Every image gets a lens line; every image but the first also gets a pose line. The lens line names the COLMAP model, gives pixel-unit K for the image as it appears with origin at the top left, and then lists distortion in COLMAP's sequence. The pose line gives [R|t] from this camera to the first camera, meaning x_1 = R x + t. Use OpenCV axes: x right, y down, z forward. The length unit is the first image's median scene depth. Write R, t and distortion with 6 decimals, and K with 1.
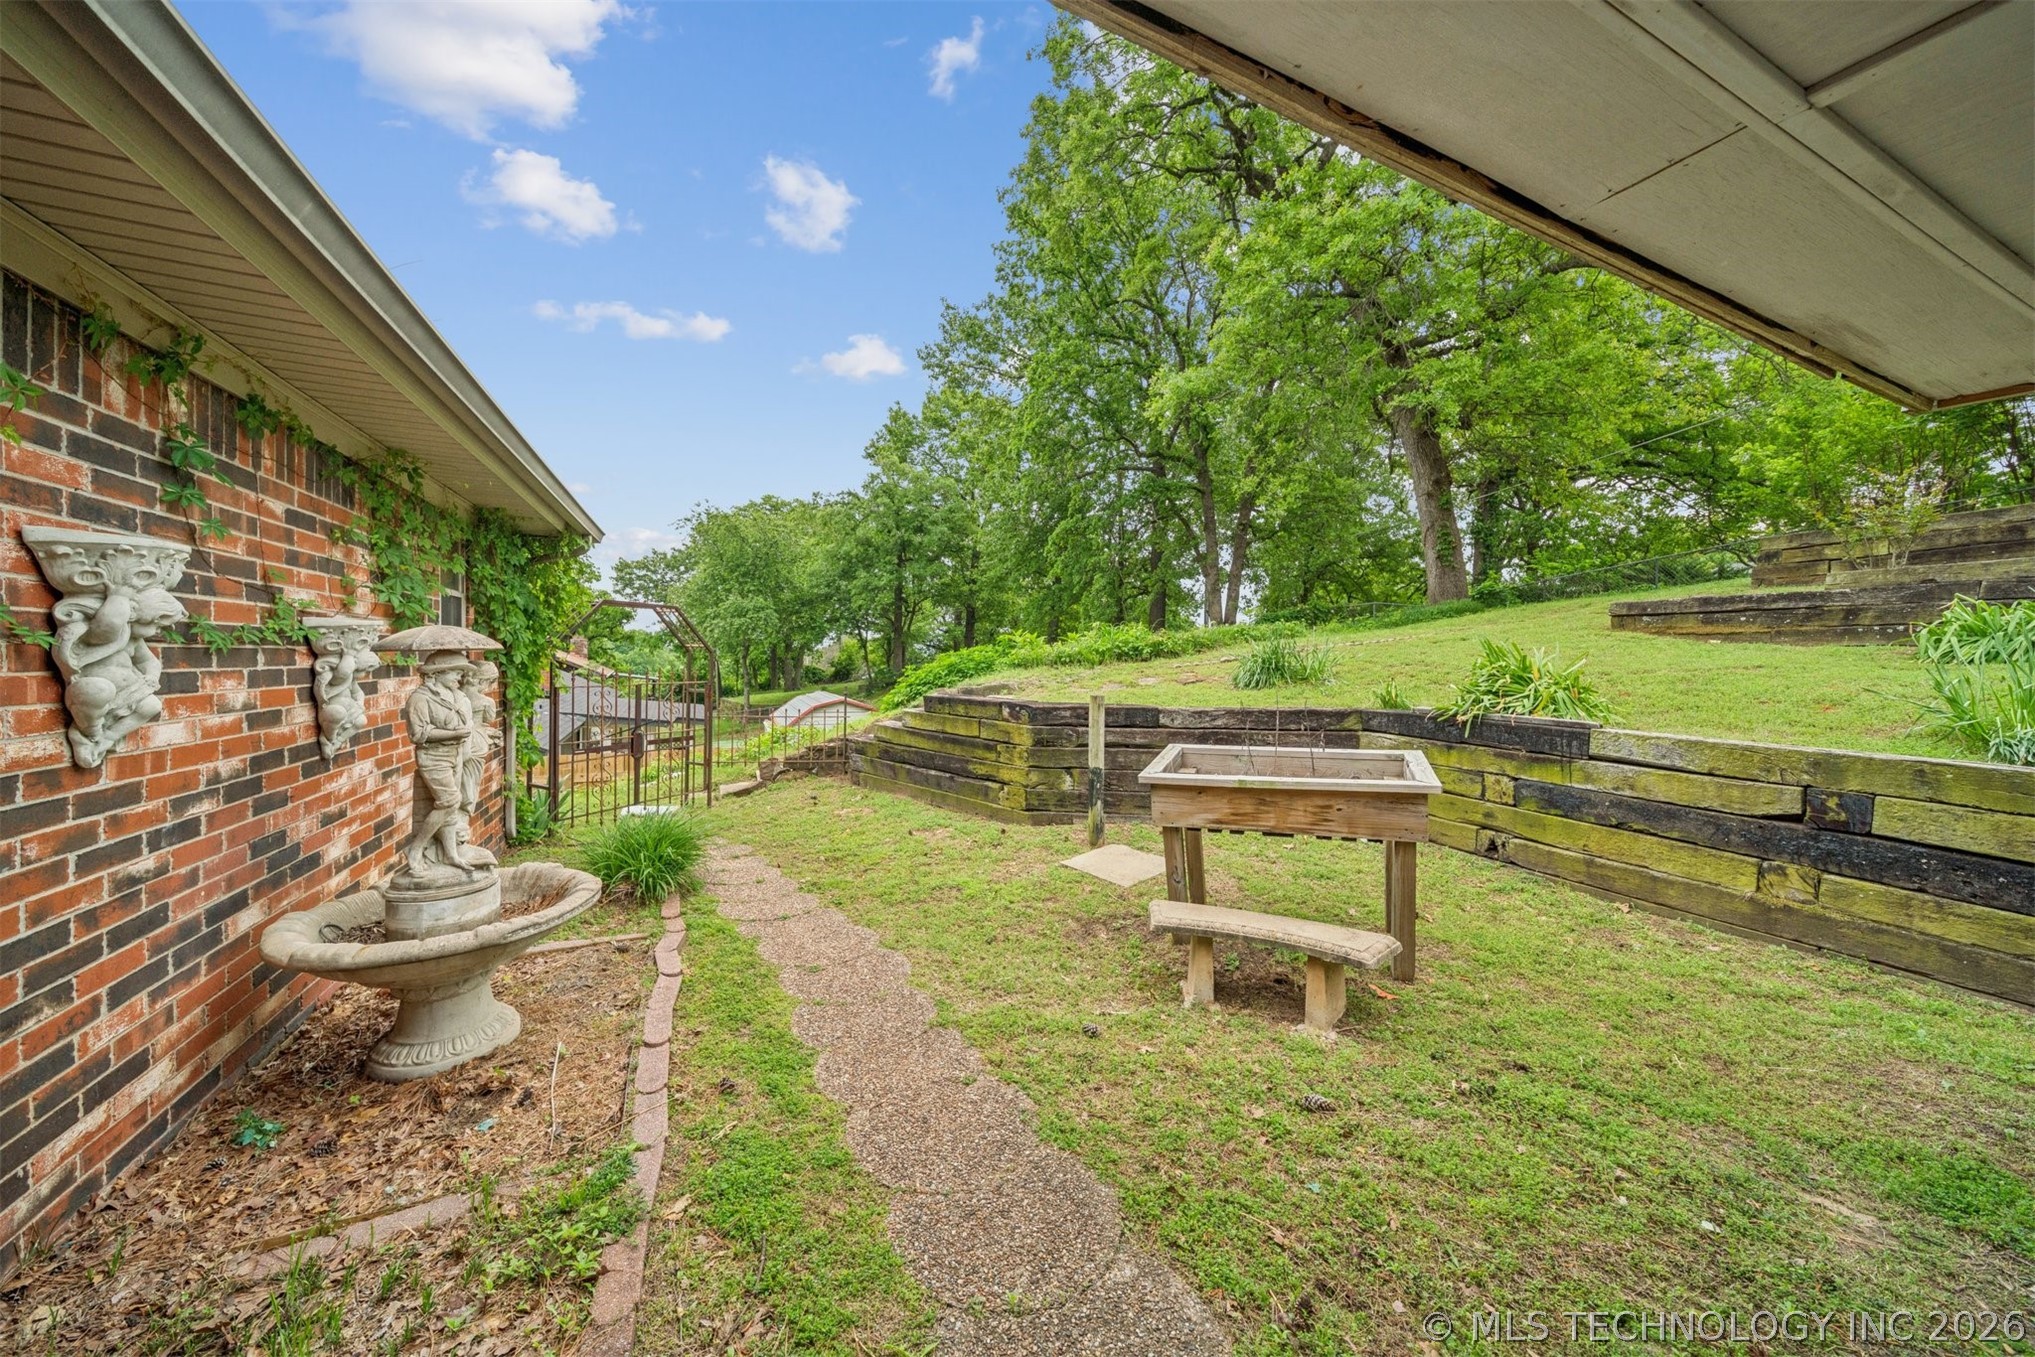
lens RADIAL K [[712.5, 0, 1001.5], [0, 712.5, 669.6], [0, 0, 1]] dist [0.015011, -0.003969]
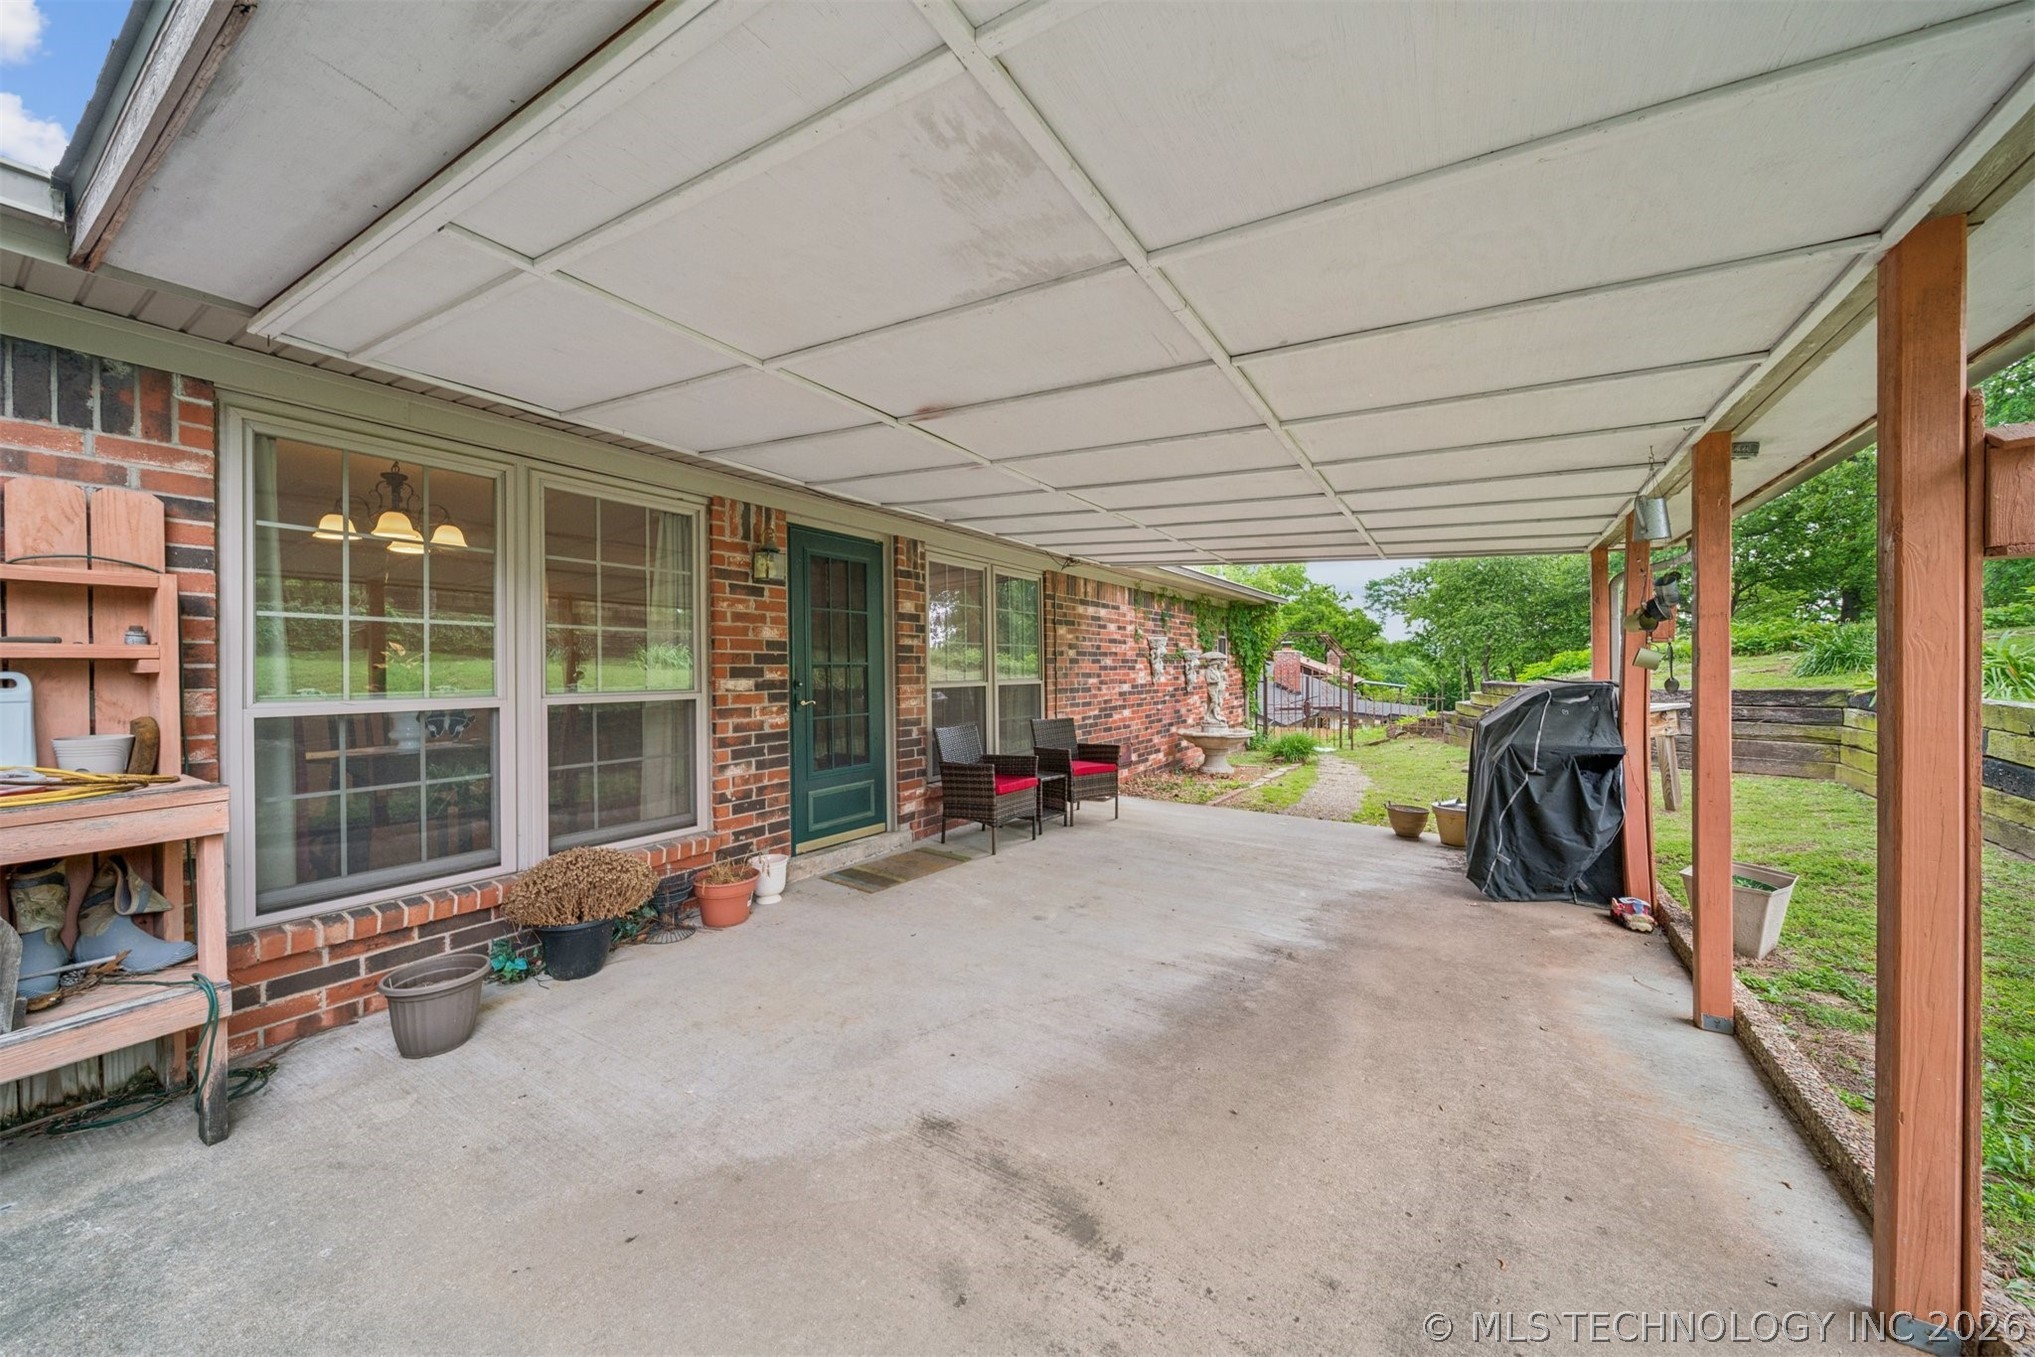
lens RADIAL K [[727.6, 0, 1002.5], [0, 727.6, 668.7], [0, 0, 1]] dist [-0.000608, -0.000200]
pose [[0.554838, -0.017853, -0.831767, 1.207606], [0.003711, 0.999813, -0.018984, 0.064488], [0.831950, 0.007447, 0.554801, -1.376135]]
